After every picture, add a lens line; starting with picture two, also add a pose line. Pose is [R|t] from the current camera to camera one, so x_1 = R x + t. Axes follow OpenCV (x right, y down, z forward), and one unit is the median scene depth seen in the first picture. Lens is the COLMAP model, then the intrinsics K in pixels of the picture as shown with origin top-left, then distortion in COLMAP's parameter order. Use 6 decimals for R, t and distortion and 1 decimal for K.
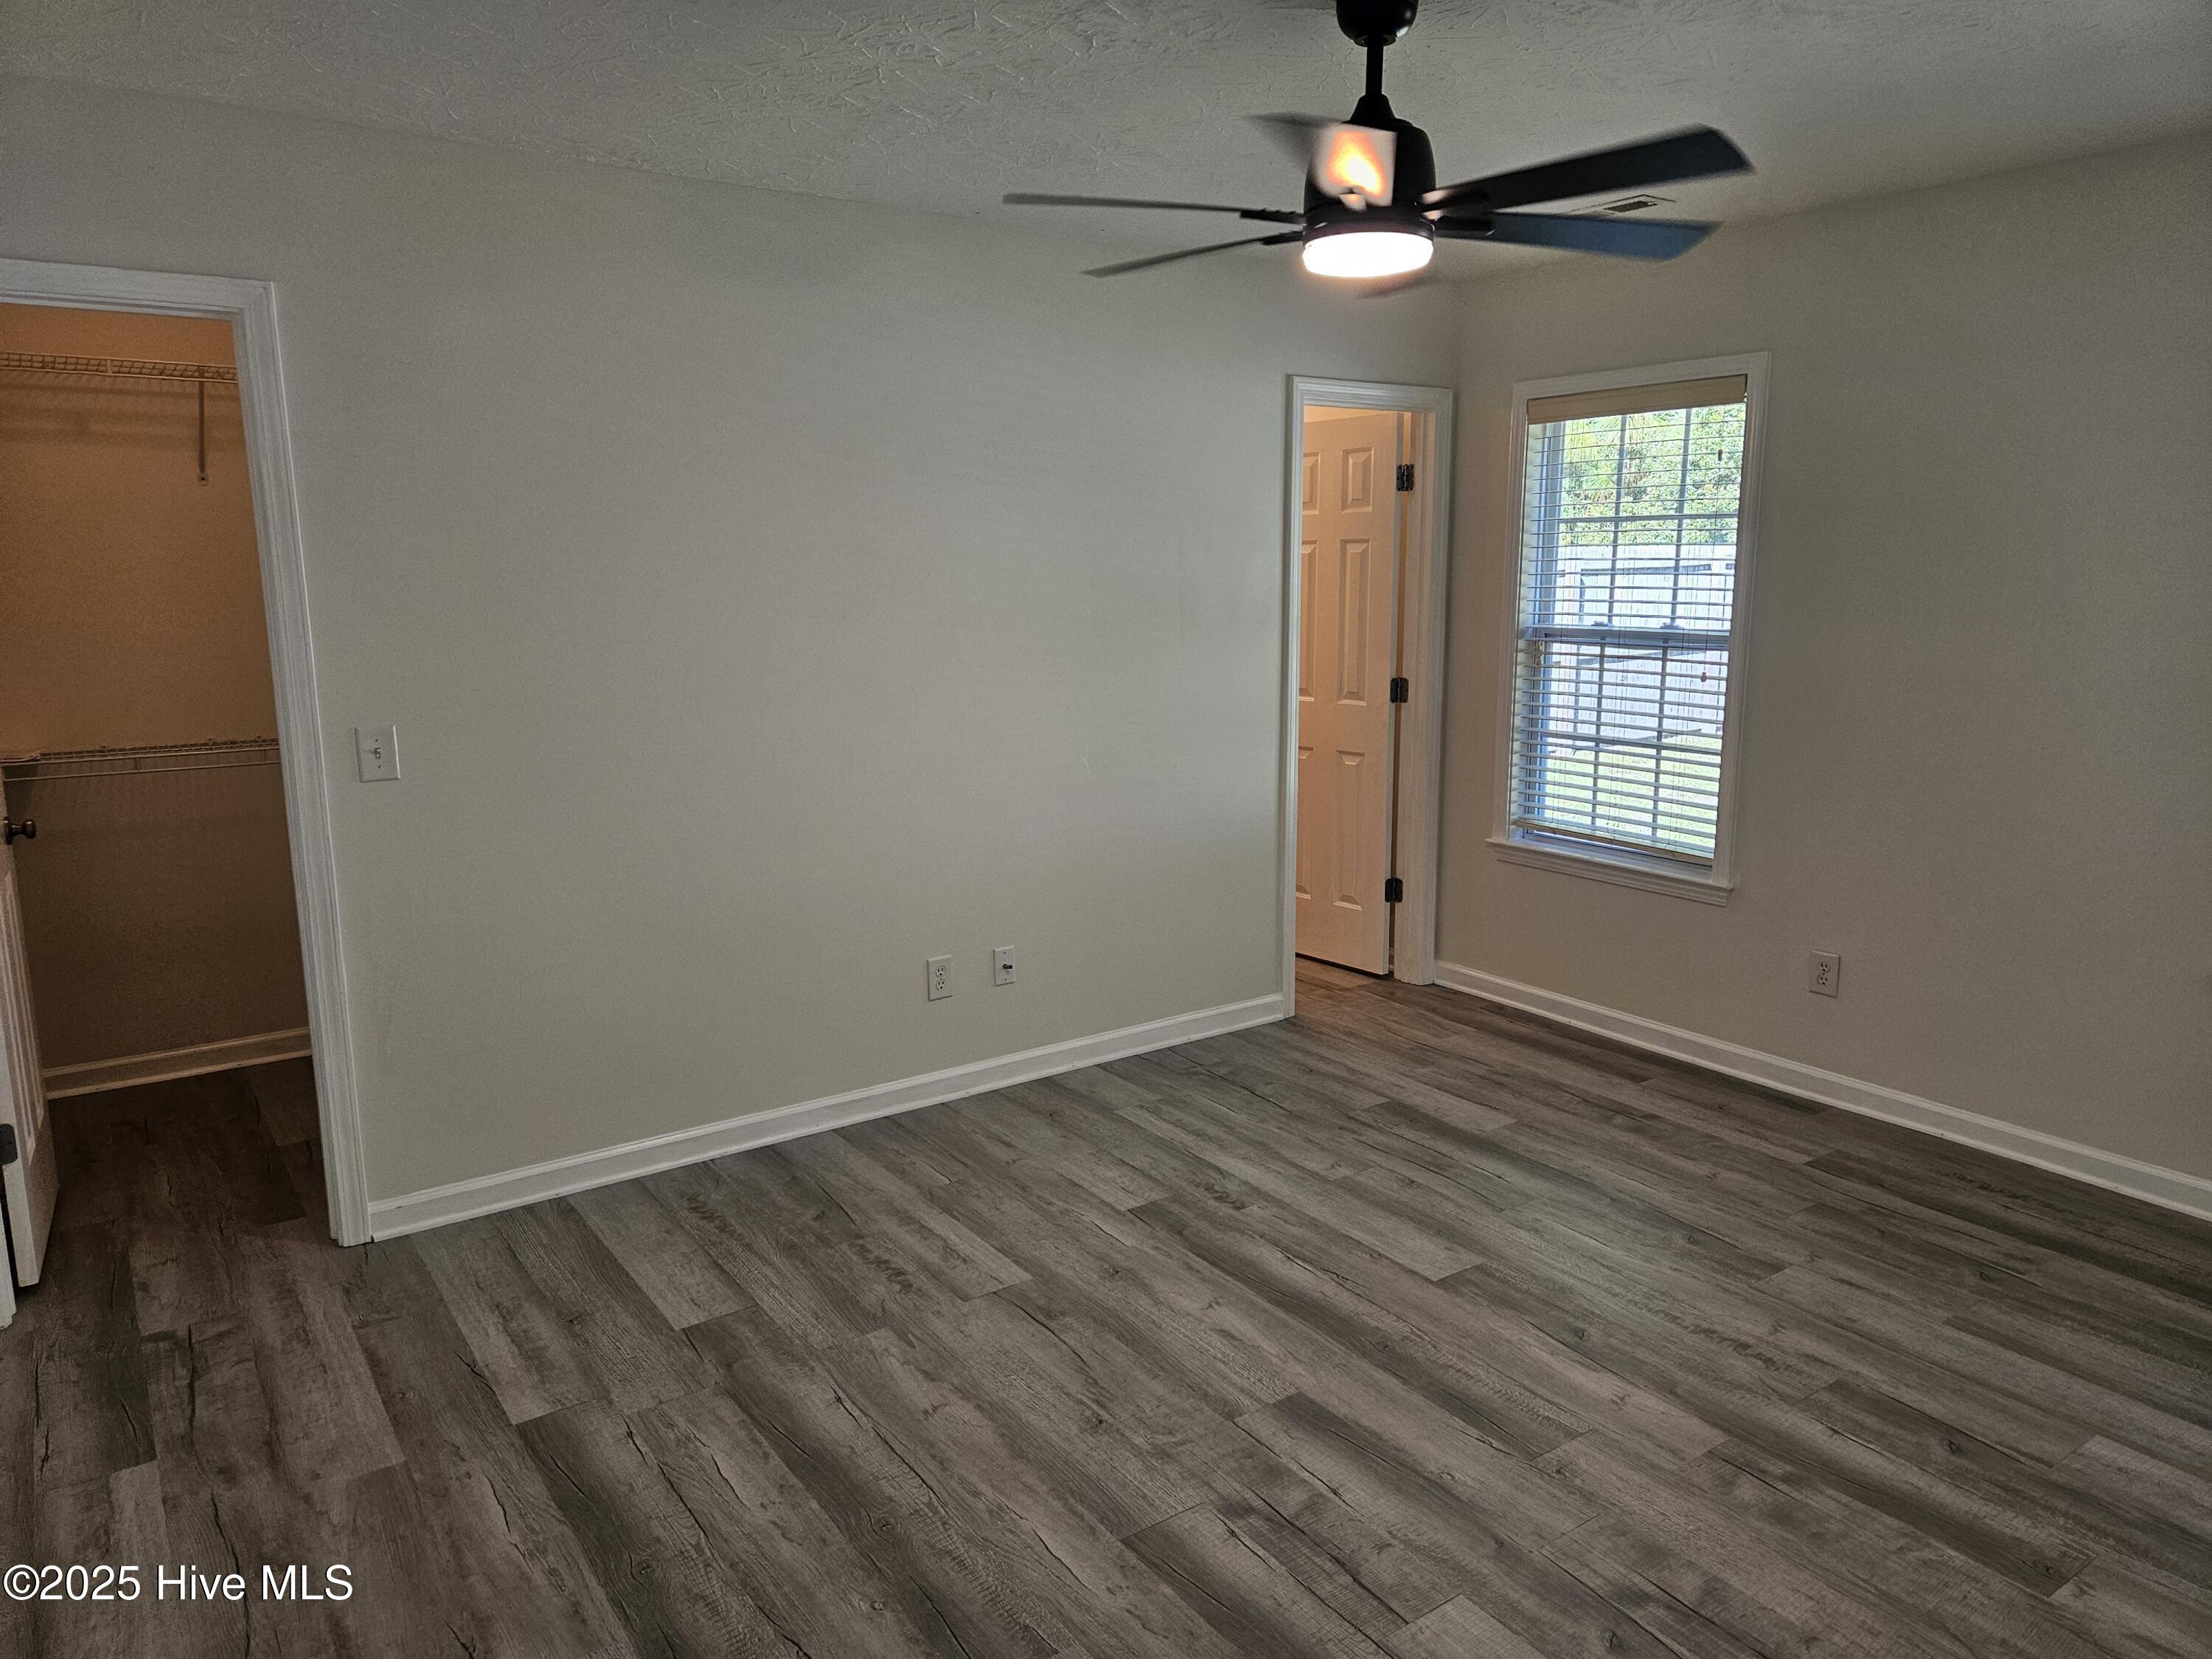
lens RADIAL K [[1492.2, 0, 1099.5], [0, 1492.2, 832.0], [0, 0, 1]] dist [0.040501, -0.027207]
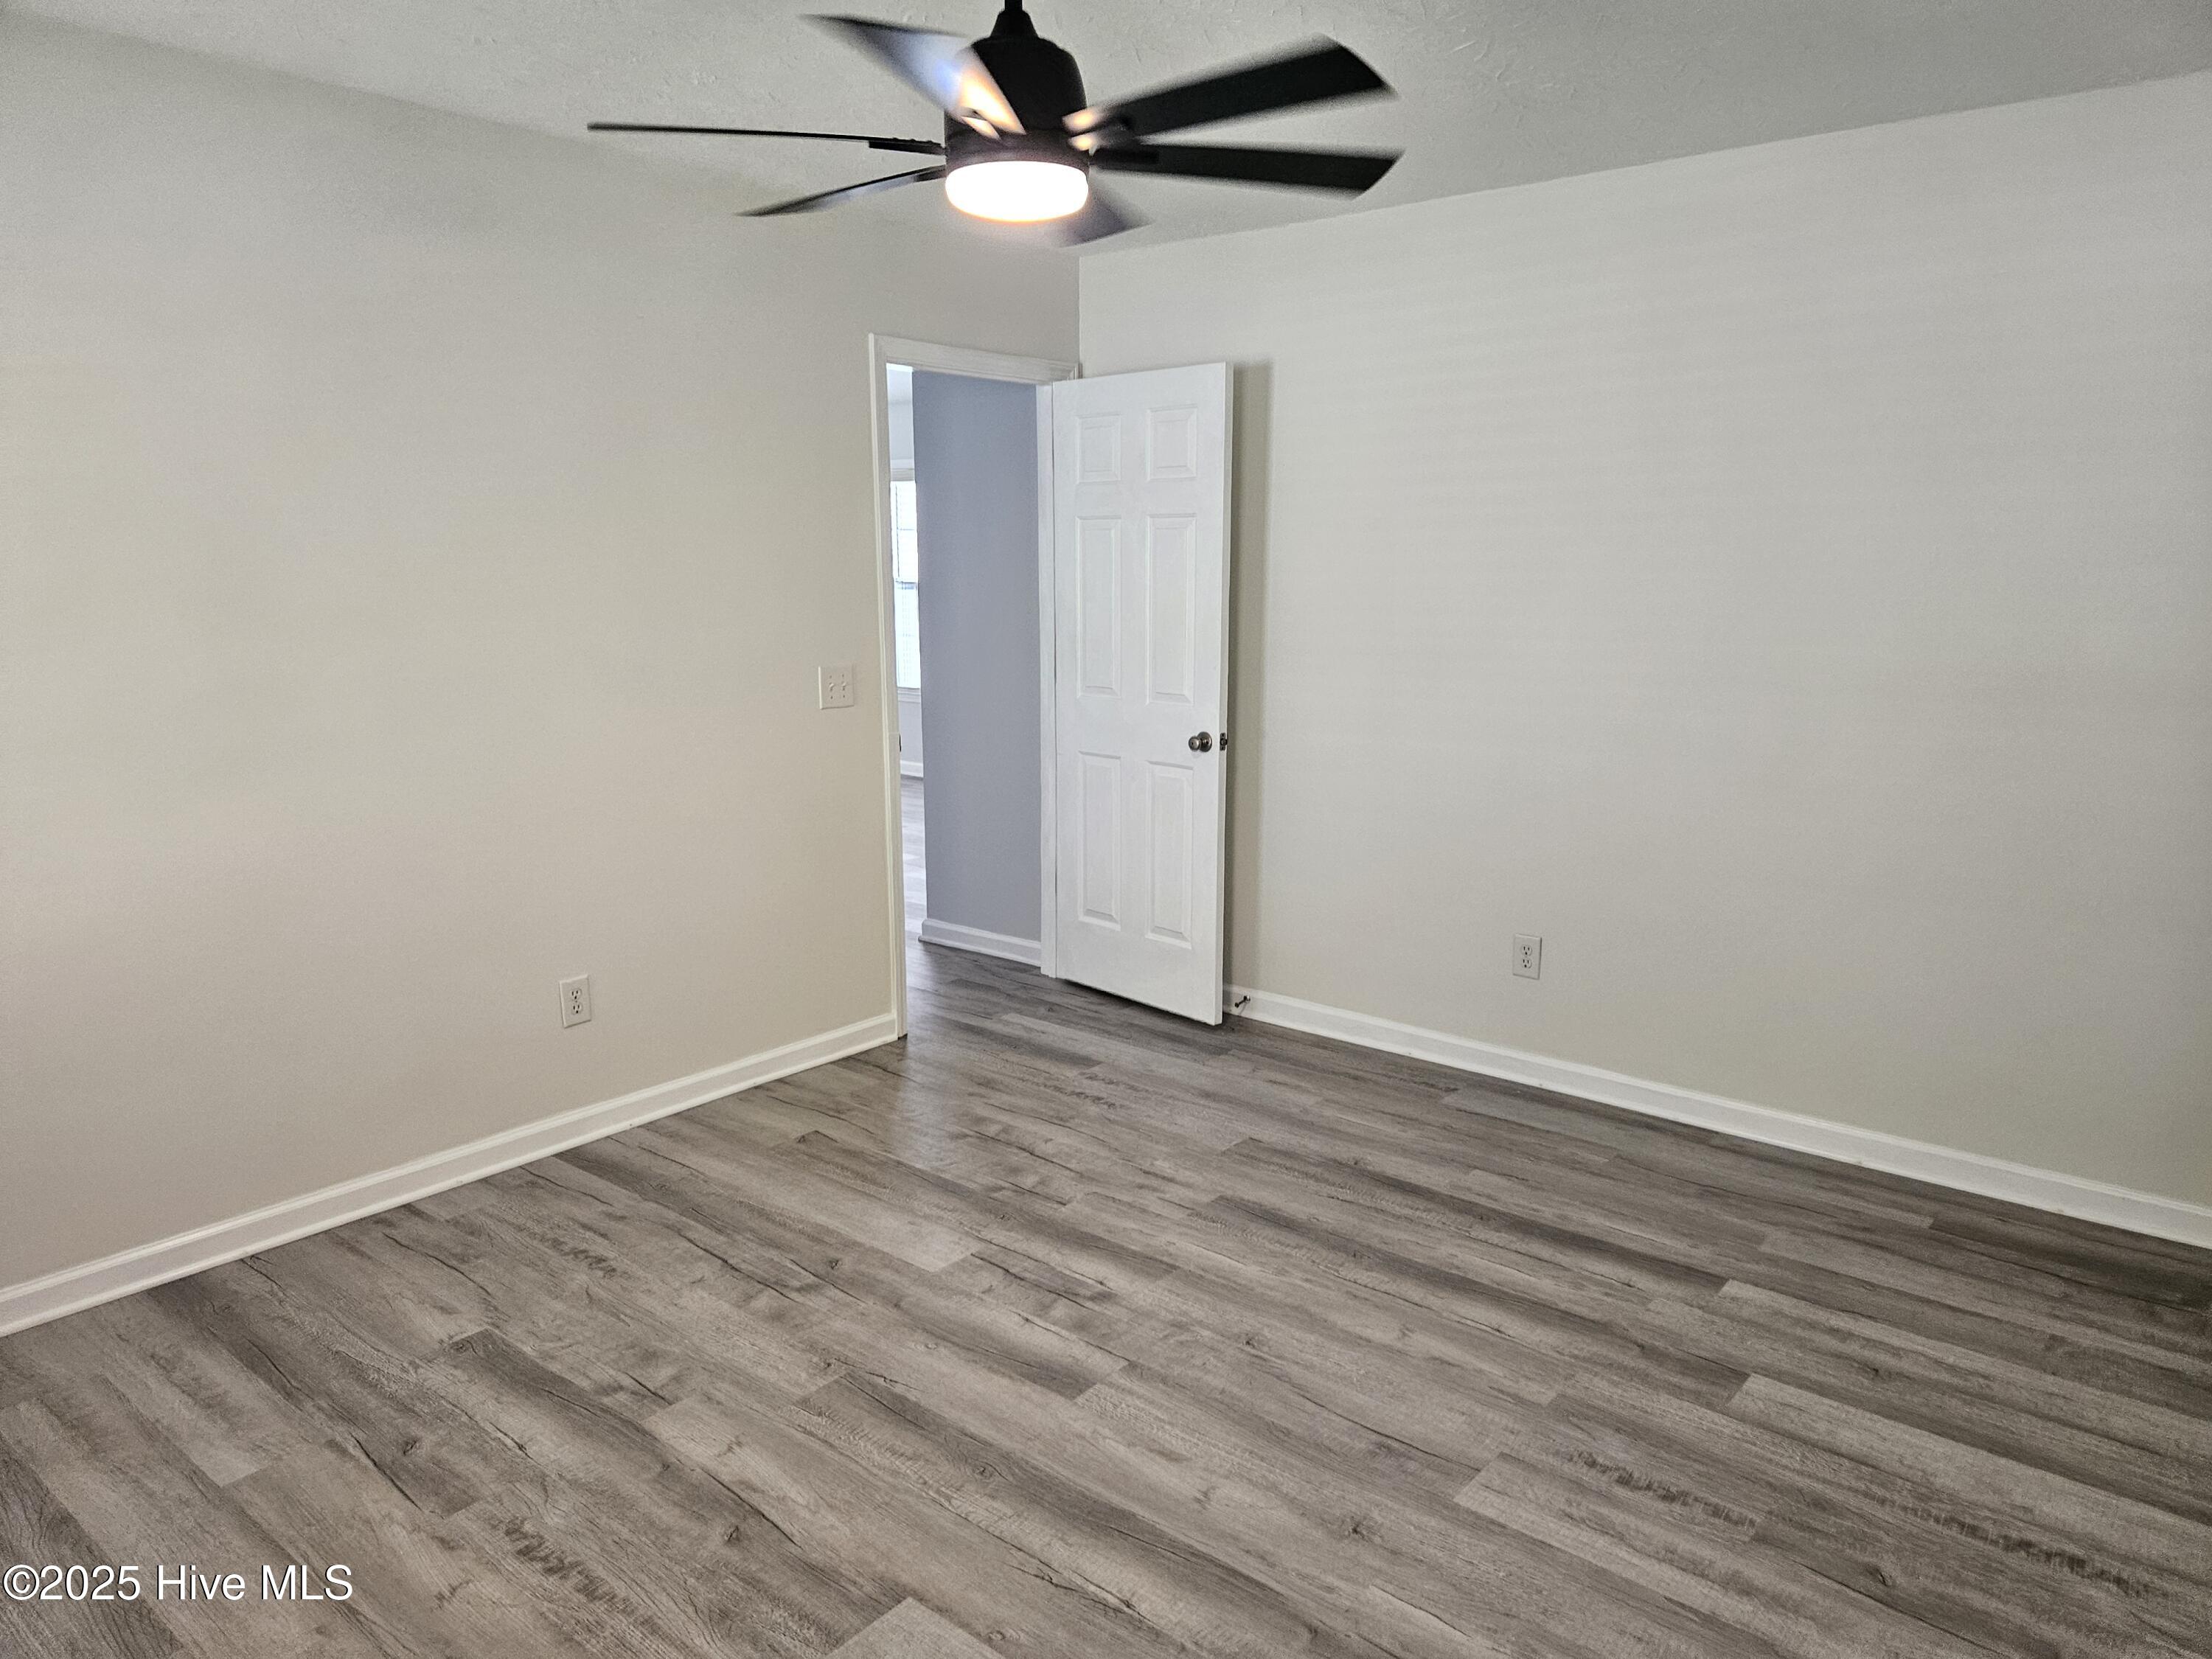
lens RADIAL K [[1492.2, 0, 1101.2], [0, 1492.2, 844.2], [0, 0, 1]] dist [0.040501, -0.027207]
pose [[-0.966965, 0.054786, -0.248952, 0.337939], [-0.039830, 0.932163, 0.359841, -0.305575], [0.251778, 0.357870, -0.899187, 1.757858]]
